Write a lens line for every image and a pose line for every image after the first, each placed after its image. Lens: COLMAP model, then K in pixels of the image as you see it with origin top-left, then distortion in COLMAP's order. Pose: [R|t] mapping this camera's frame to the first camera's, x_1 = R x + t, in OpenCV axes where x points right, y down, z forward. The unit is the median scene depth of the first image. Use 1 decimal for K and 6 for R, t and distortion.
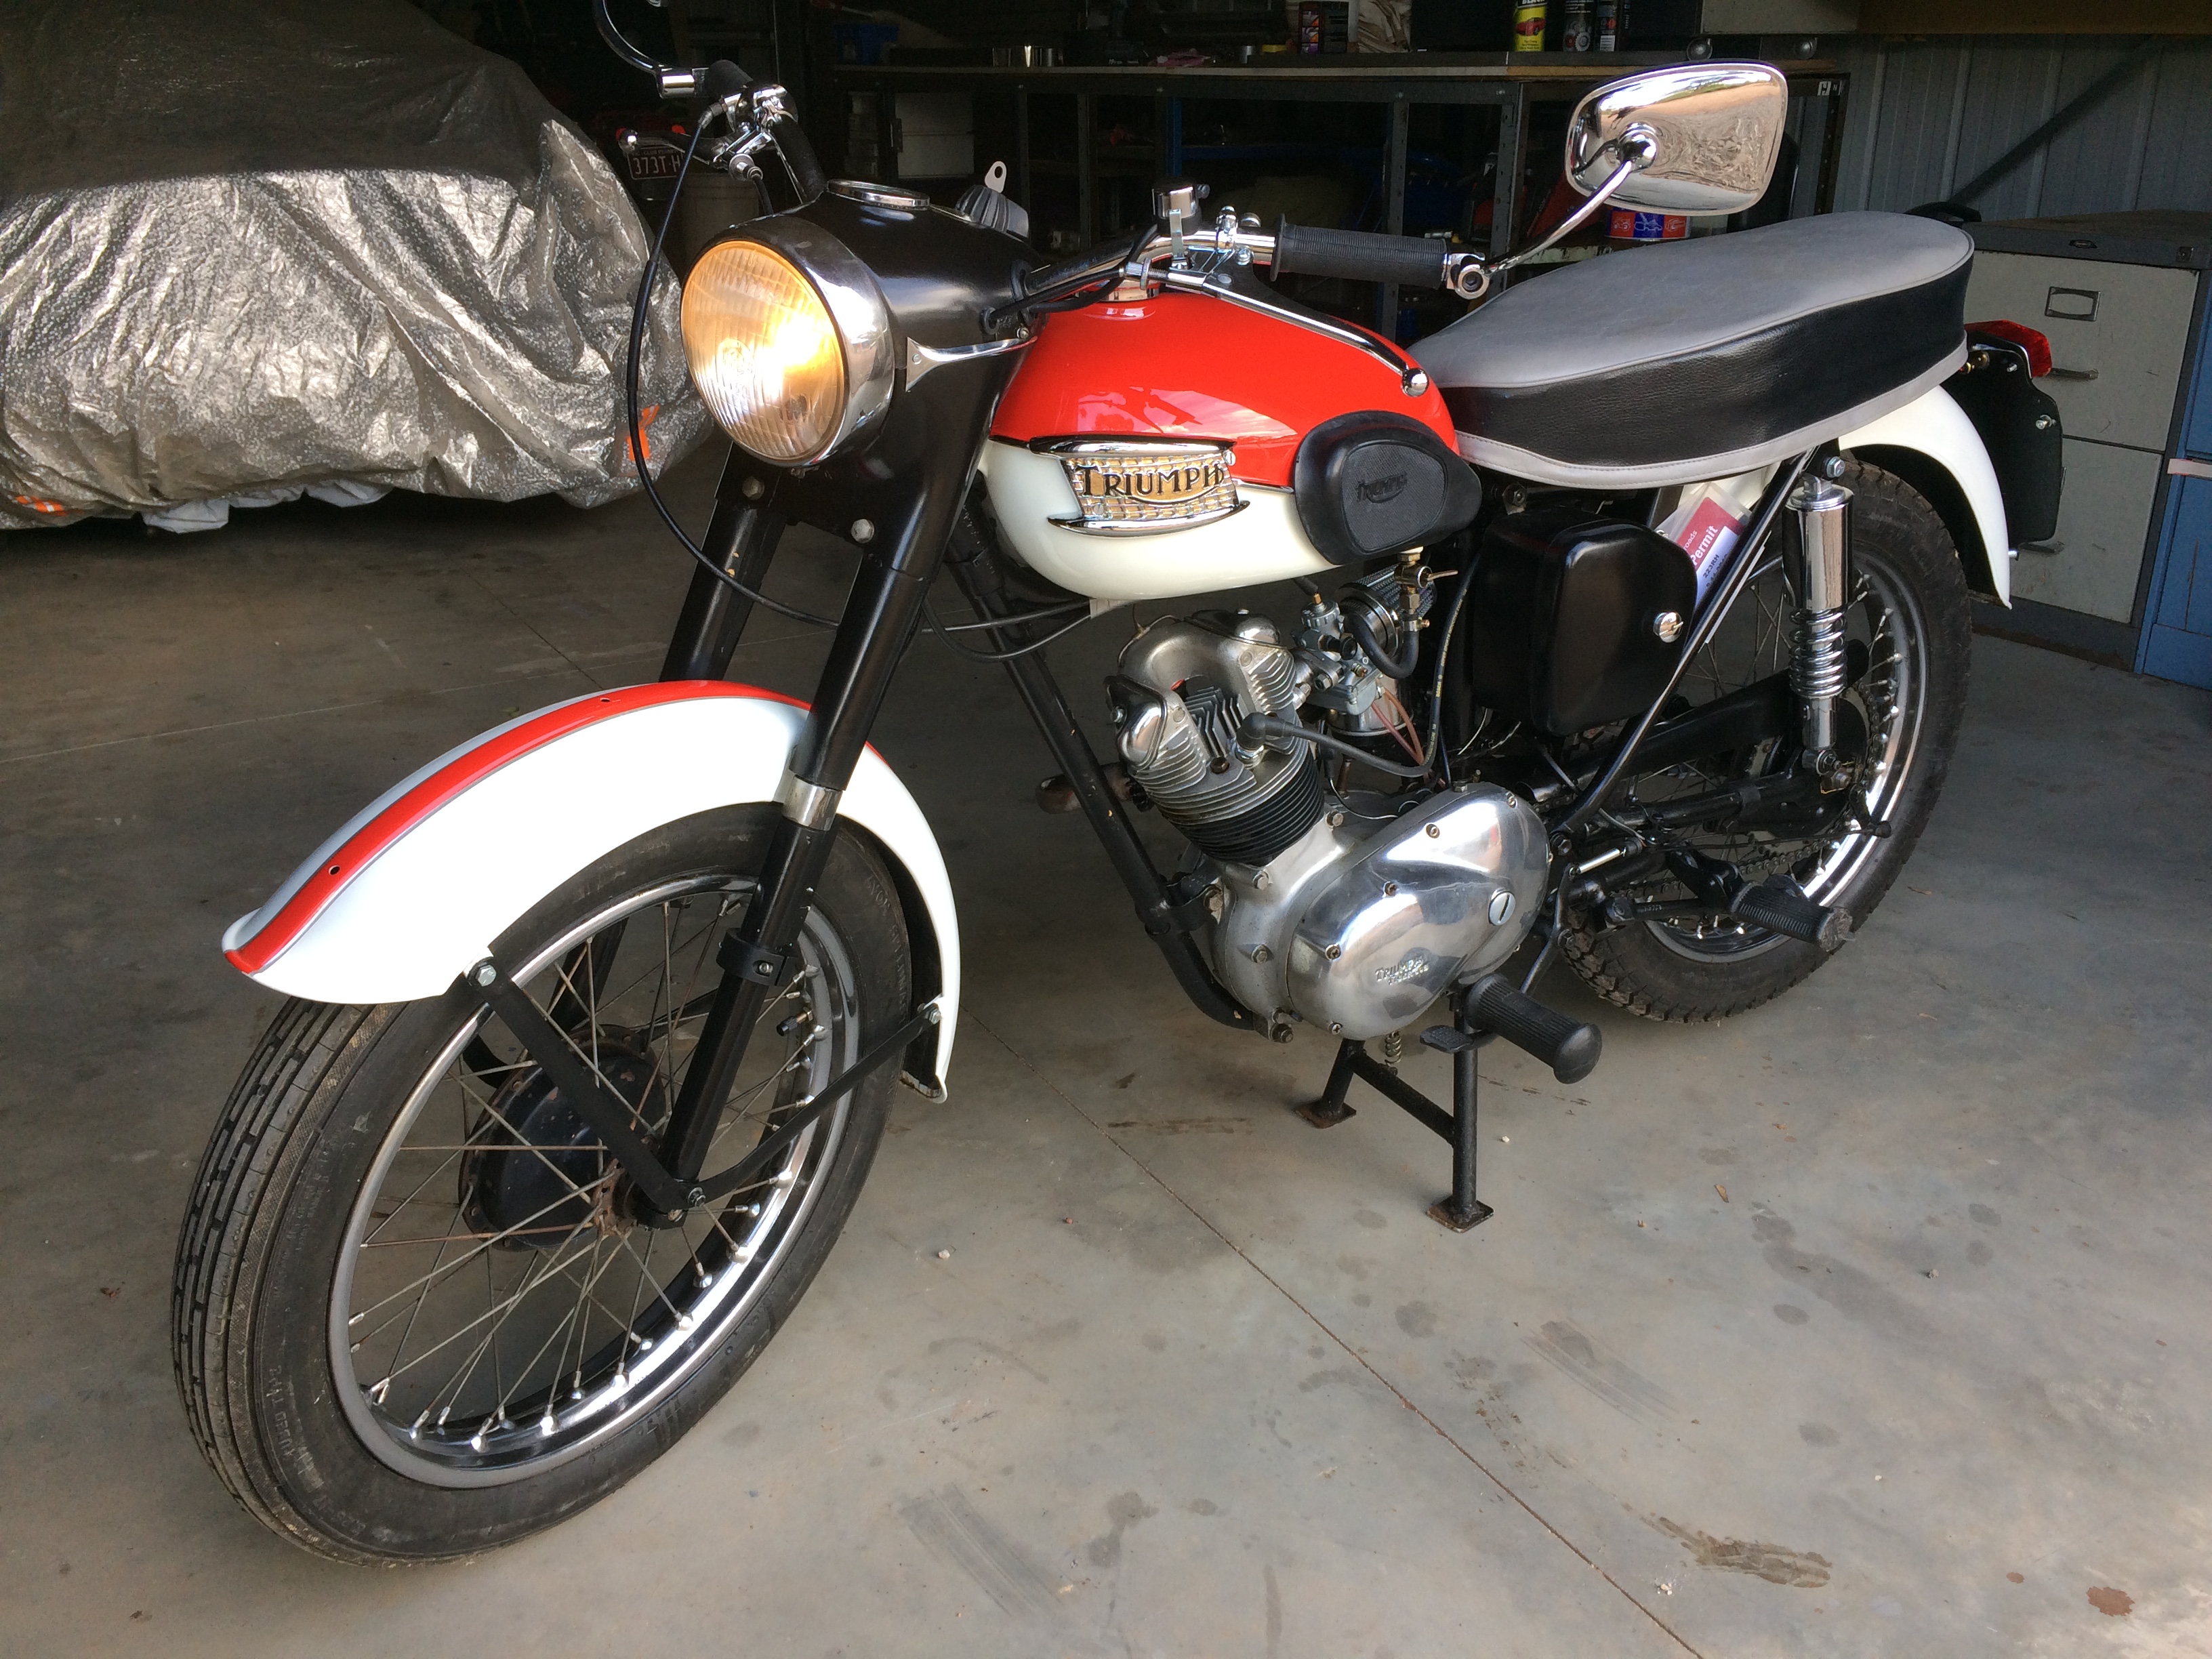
lens RADIAL K [[1911.0, 0, 1089.1], [0, 1911.0, 814.7], [0, 0, 1]] dist [0.085602, -0.127747]
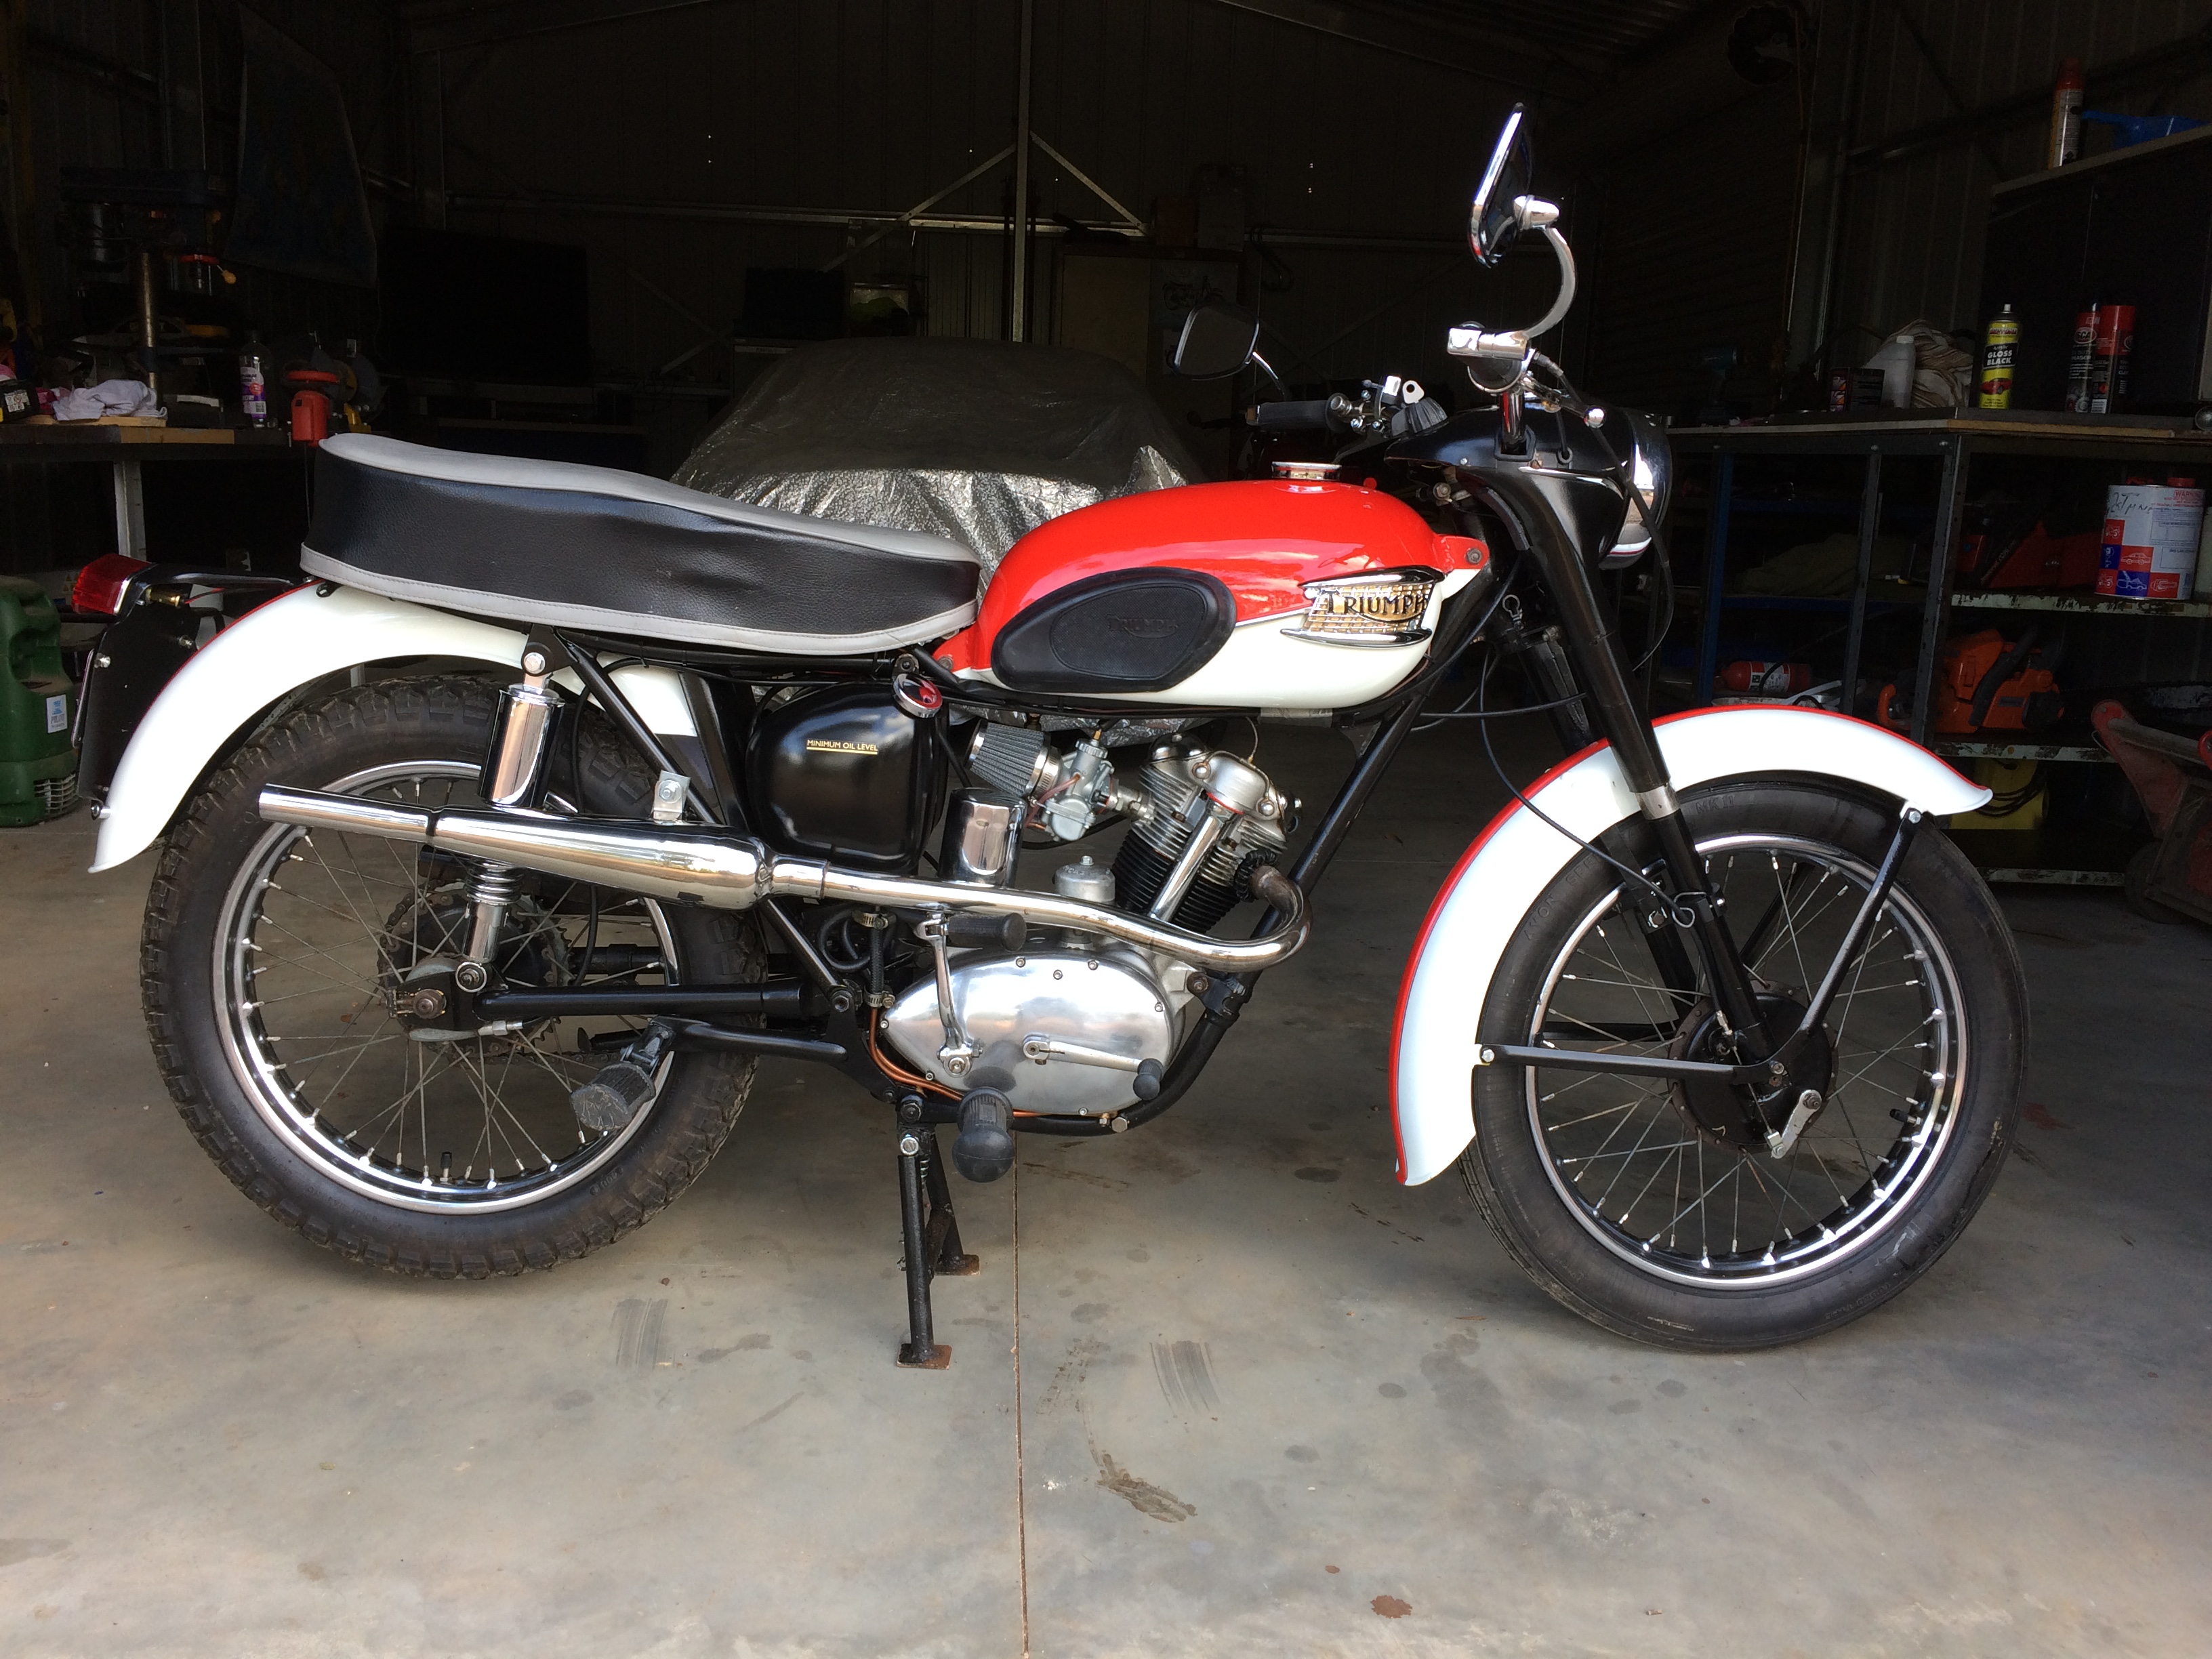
lens RADIAL K [[1911.0, 0, 1102.0], [0, 1911.0, 823.1], [0, 0, 1]] dist [0.085602, -0.127747]
pose [[0.882943, 0.125813, -0.452308, 0.312400], [-0.209757, 0.967634, -0.140308, 0.061599], [0.420016, 0.218759, 0.880756, -0.052955]]
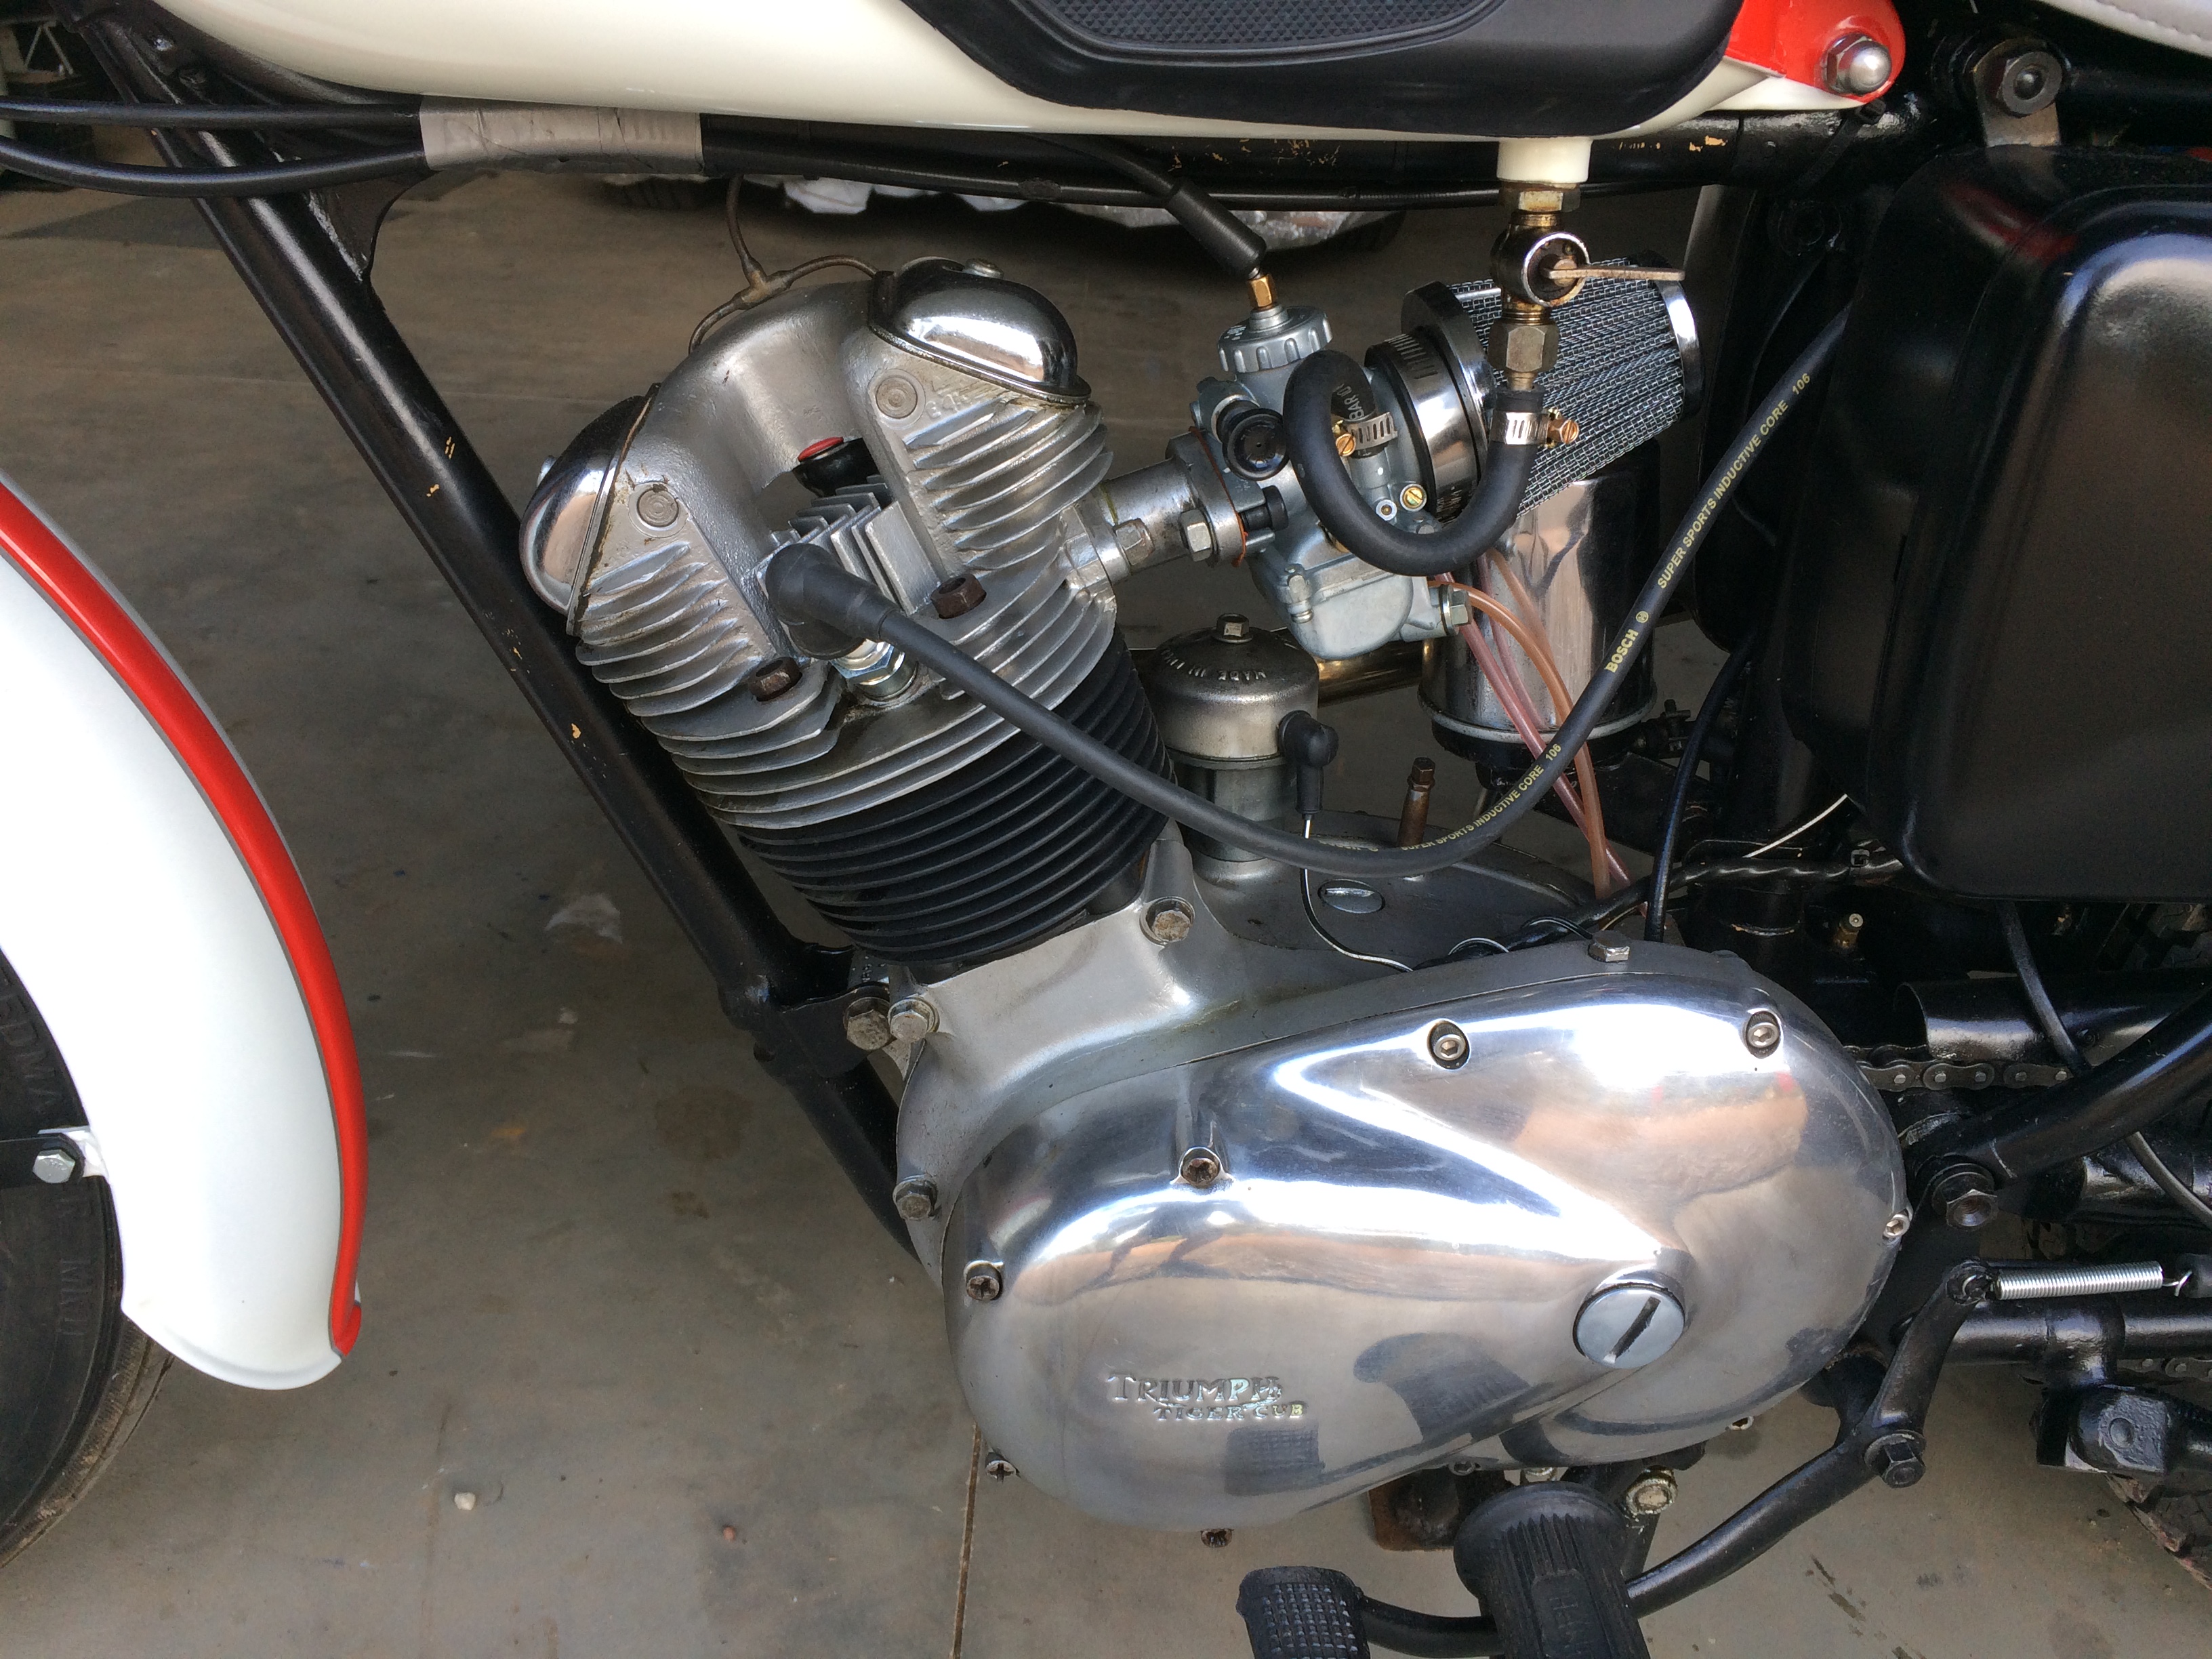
lens RADIAL K [[1911.0, 0, 1100.5], [0, 1911.0, 811.1], [0, 0, 1]] dist [0.085602, -0.127747]
pose [[0.851641, 0.278982, -0.443708, 0.119174], [-0.249568, 0.960286, 0.124767, -0.026182], [0.460894, 0.004479, 0.887444, 0.299569]]
